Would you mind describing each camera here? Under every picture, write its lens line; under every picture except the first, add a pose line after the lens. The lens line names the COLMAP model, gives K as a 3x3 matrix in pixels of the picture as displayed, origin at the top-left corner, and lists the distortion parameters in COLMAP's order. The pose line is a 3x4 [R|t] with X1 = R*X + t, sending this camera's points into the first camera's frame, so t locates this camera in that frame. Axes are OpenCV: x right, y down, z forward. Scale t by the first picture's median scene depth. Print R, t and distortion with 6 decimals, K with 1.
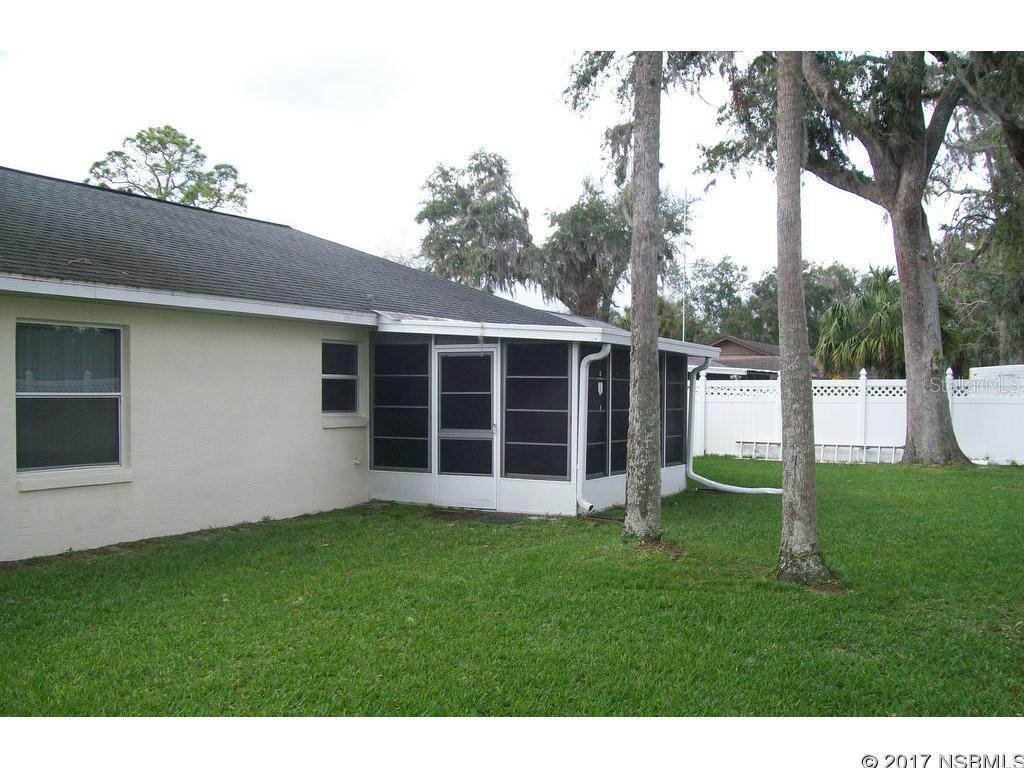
lens RADIAL K [[1055.3, 0, 511.3], [0, 1055.3, 427.5], [0, 0, 1]] dist [-0.142974, 0.039118]
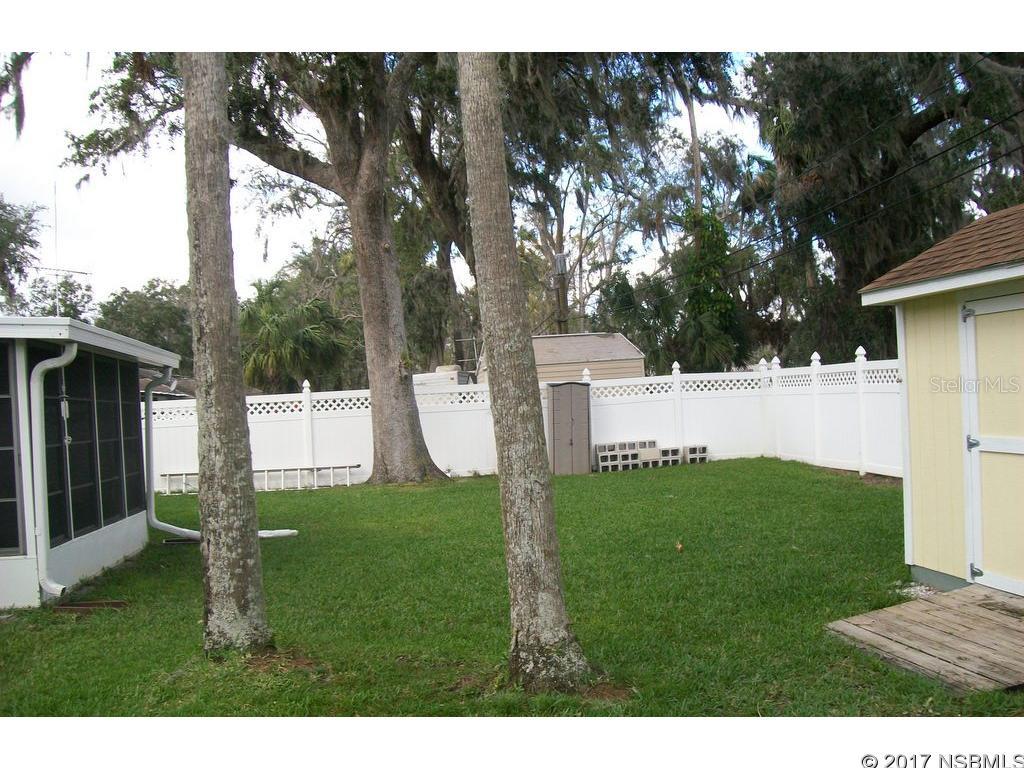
lens RADIAL K [[1055.3, 0, 511.3], [0, 1055.3, 427.5], [0, 0, 1]] dist [-0.142974, 0.039118]
pose [[0.813076, -0.055821, 0.579475, -0.039784], [0.069820, 0.997558, -0.001870, -0.003442], [-0.577955, 0.041979, 0.814988, 0.199291]]
